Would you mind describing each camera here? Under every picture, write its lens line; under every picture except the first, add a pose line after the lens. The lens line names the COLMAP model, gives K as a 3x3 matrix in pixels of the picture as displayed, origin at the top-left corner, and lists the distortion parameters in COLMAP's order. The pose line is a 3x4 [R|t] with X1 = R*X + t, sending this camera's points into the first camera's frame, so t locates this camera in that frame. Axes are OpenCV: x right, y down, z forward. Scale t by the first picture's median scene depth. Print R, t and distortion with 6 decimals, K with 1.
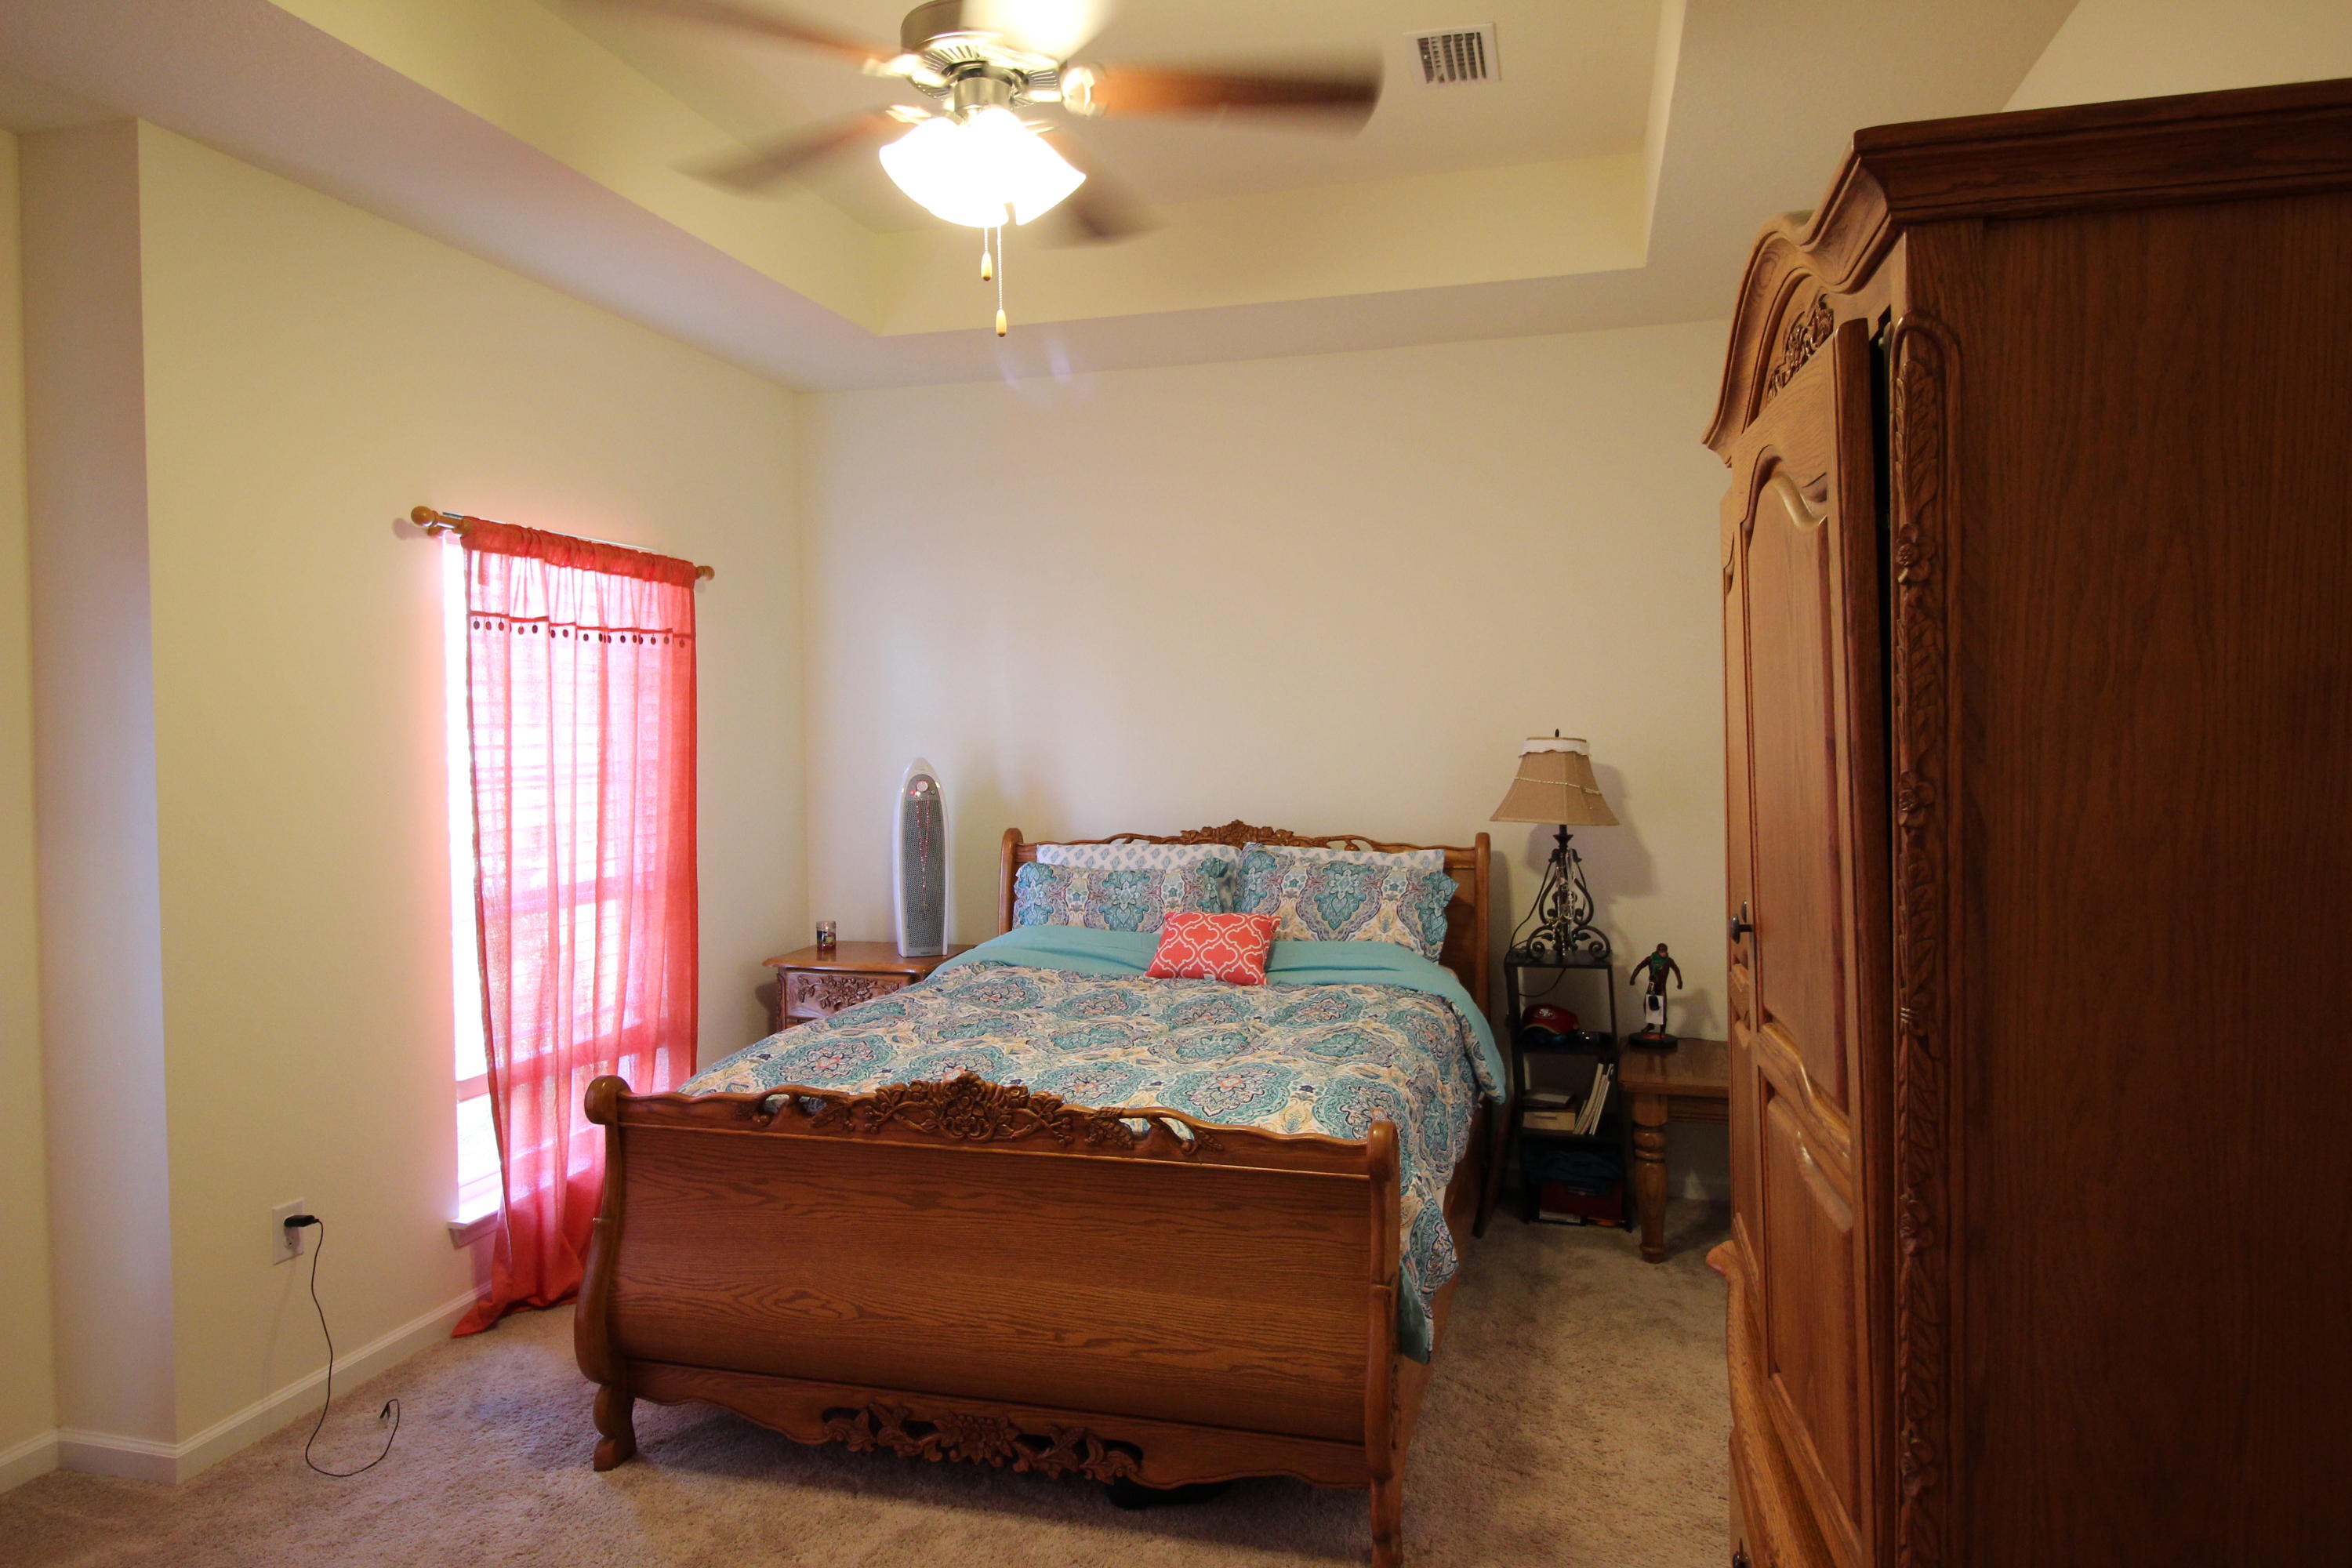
lens RADIAL K [[1449.1, 0, 1172.1], [0, 1449.1, 772.1], [0, 0, 1]] dist [0.004508, -0.009706]
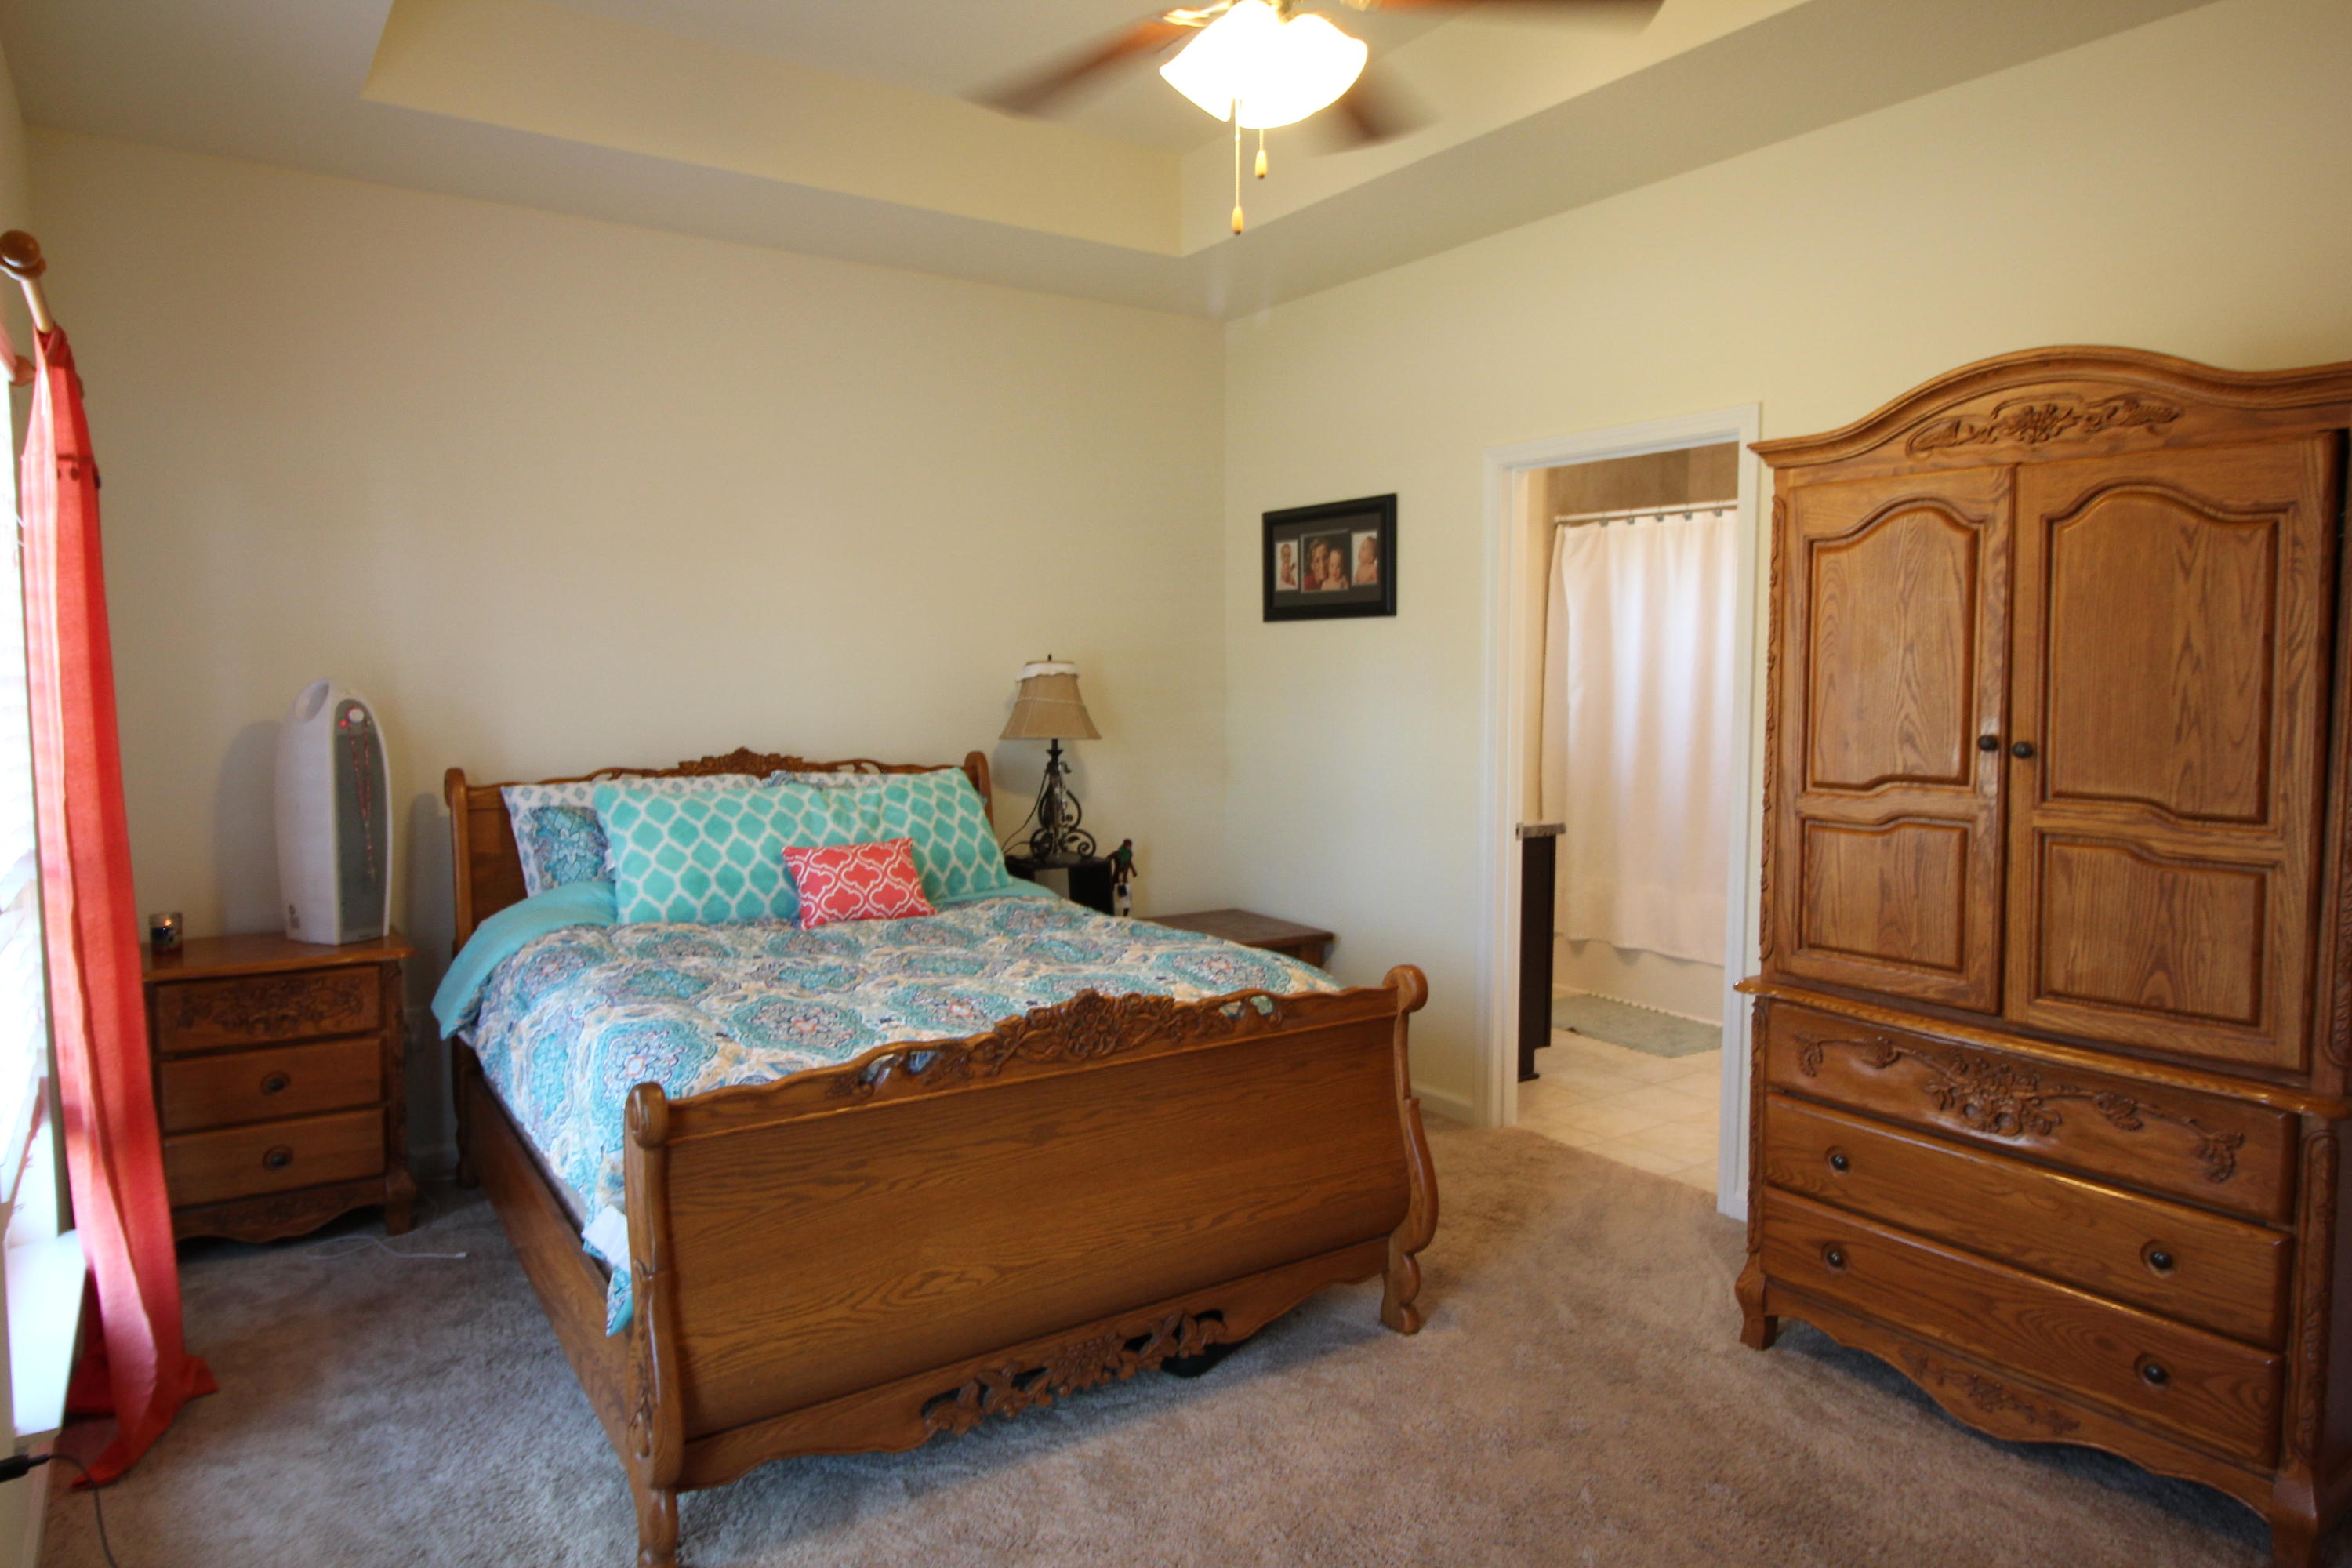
lens RADIAL K [[1449.1, 0, 1173.2], [0, 1449.1, 785.0], [0, 0, 1]] dist [0.004508, -0.009706]
pose [[0.647571, -0.048240, 0.760477, -0.794862], [0.014510, 0.998594, 0.050988, 0.023545], [-0.761867, -0.021984, 0.647360, 0.326437]]
